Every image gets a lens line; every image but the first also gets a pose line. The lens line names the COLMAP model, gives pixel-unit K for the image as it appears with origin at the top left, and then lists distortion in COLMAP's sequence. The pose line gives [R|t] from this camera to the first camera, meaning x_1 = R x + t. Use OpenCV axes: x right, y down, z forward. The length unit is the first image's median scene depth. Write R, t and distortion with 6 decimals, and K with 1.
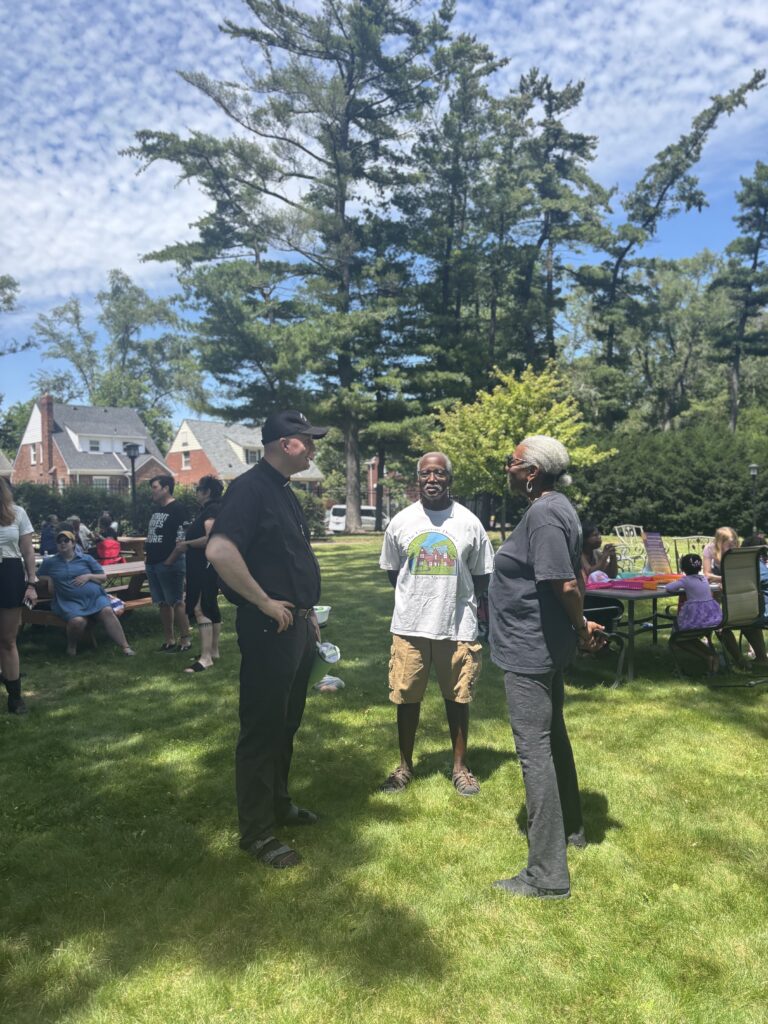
lens RADIAL K [[786.6, 0, 384.0], [0, 786.6, 512.0], [0, 0, 1]] dist [0.010290, 0.002375]
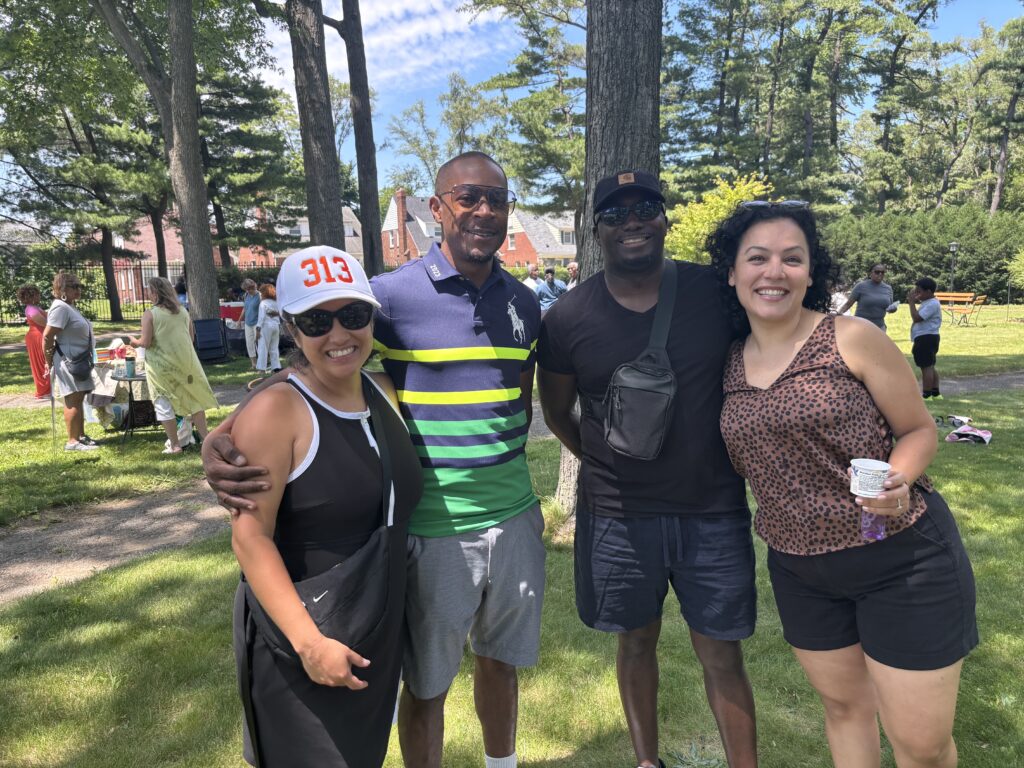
lens RADIAL K [[786.6, 0, 492.2], [0, 786.6, 381.8], [0, 0, 1]] dist [0.010290, 0.002375]
pose [[0.960992, 0.031059, -0.274826, 0.079704], [0.001599, 0.993034, 0.117818, 0.005546], [0.276571, -0.113662, 0.954248, -0.241735]]
